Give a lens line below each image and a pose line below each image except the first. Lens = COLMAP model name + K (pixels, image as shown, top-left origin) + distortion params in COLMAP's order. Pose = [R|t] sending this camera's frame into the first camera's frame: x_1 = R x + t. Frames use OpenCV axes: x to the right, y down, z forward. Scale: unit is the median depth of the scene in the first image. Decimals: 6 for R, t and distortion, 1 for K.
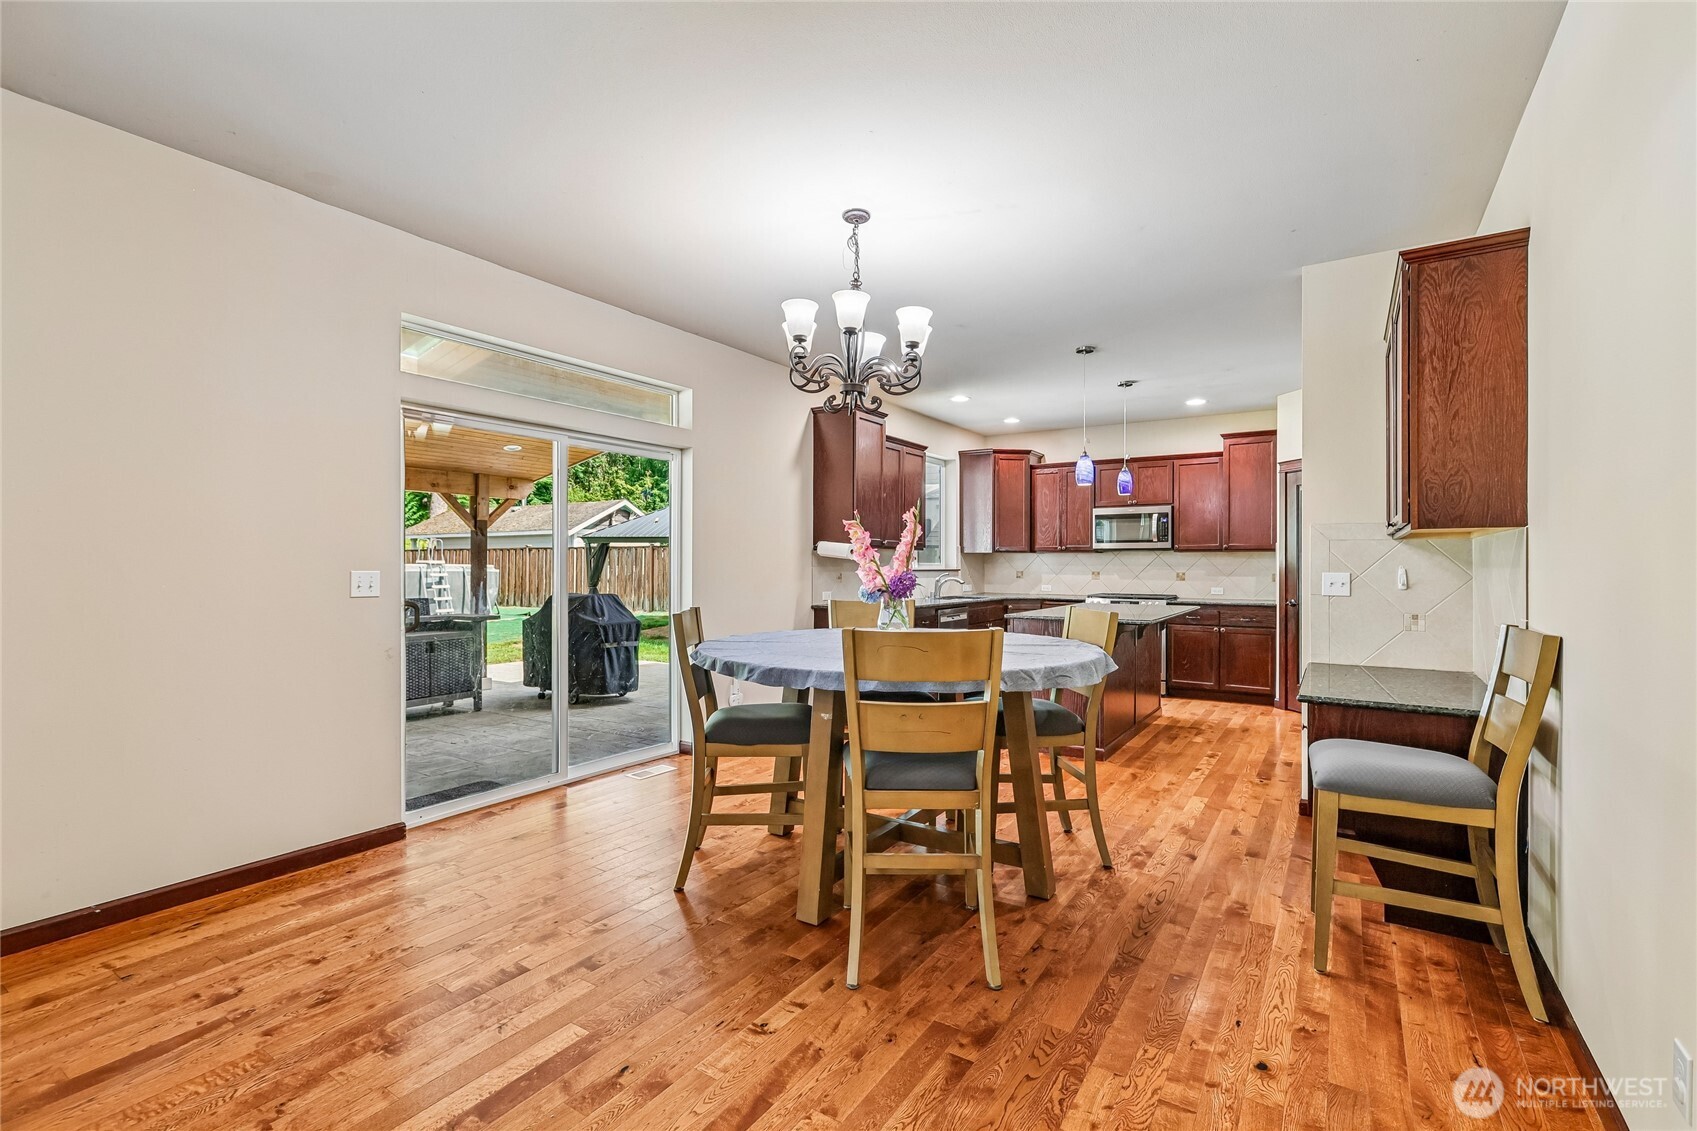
lens RADIAL K [[749.2, 0, 859.4], [0, 749.2, 564.4], [0, 0, 1]] dist [-0.001011, 0.000784]
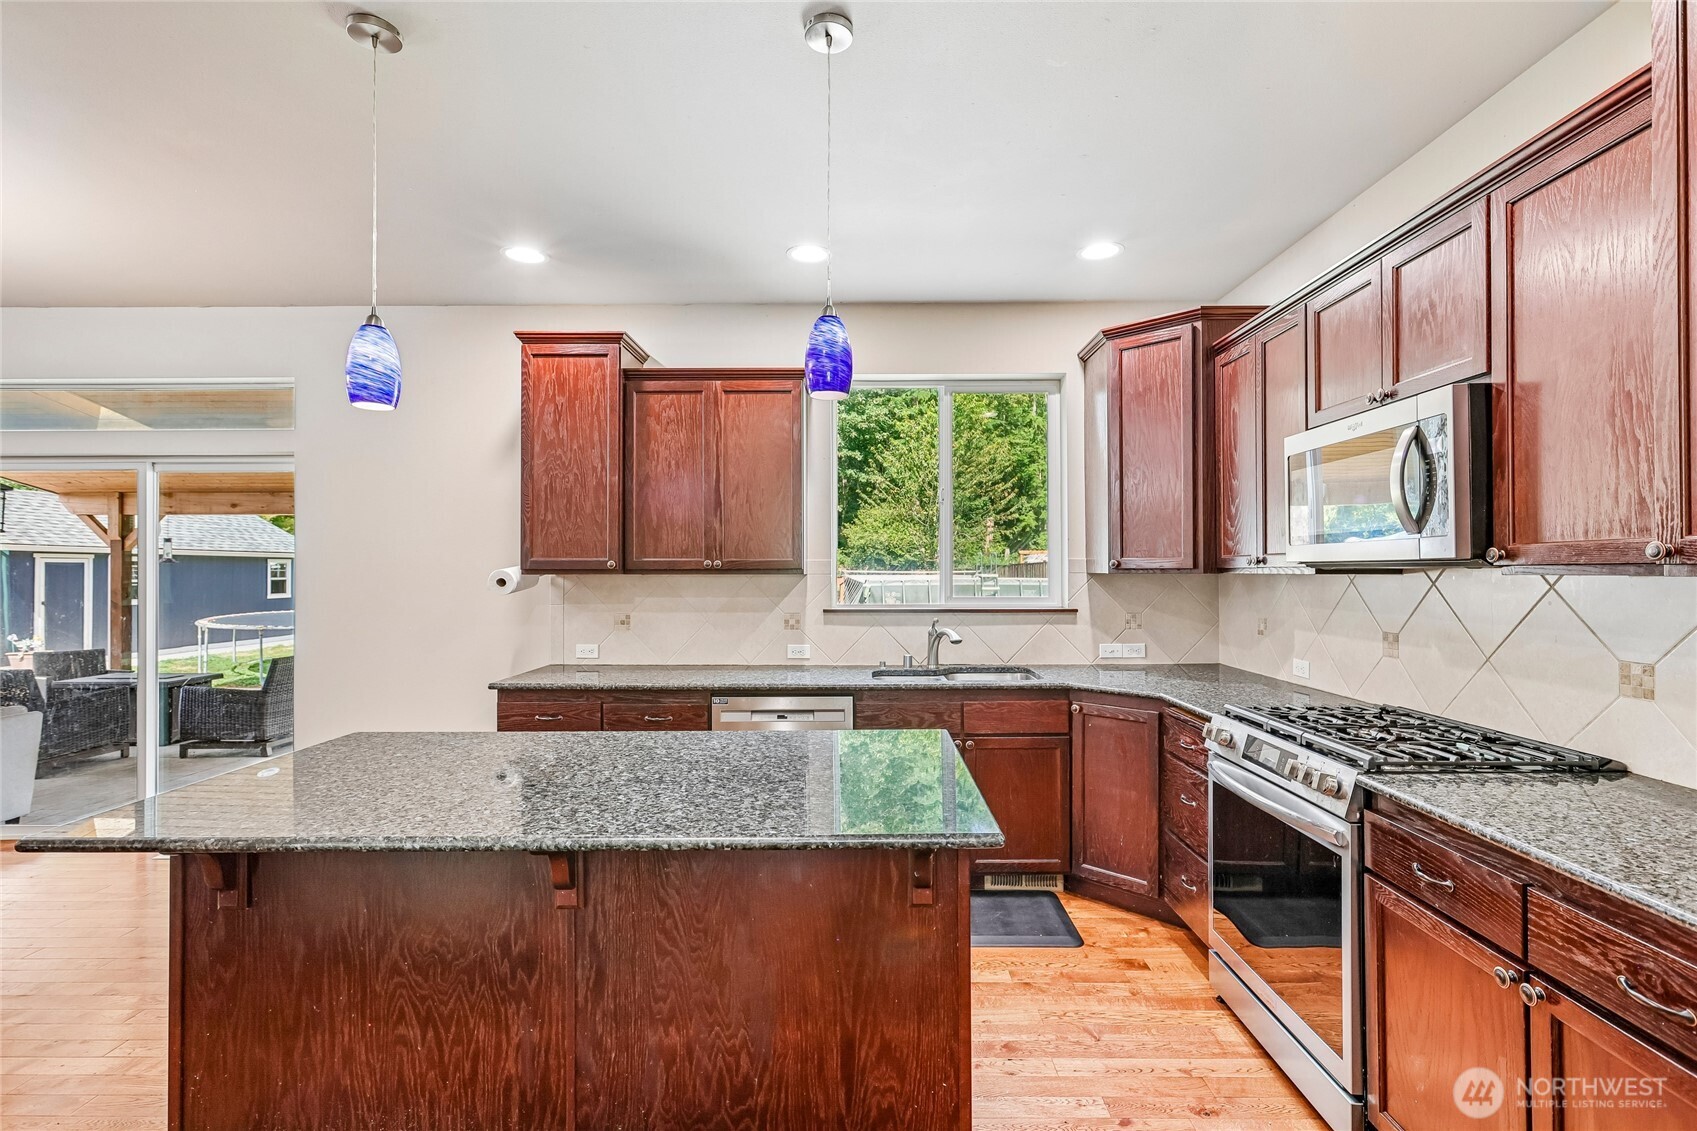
lens RADIAL K [[793.4, 0, 865.7], [0, 793.4, 564.6], [0, 0, 1]] dist [-0.002659, 0.001319]
pose [[0.545506, -0.011712, -0.838025, 0.498892], [0.005640, 0.999931, -0.010304, -0.017443], [0.838088, 0.000895, 0.545535, 0.666145]]
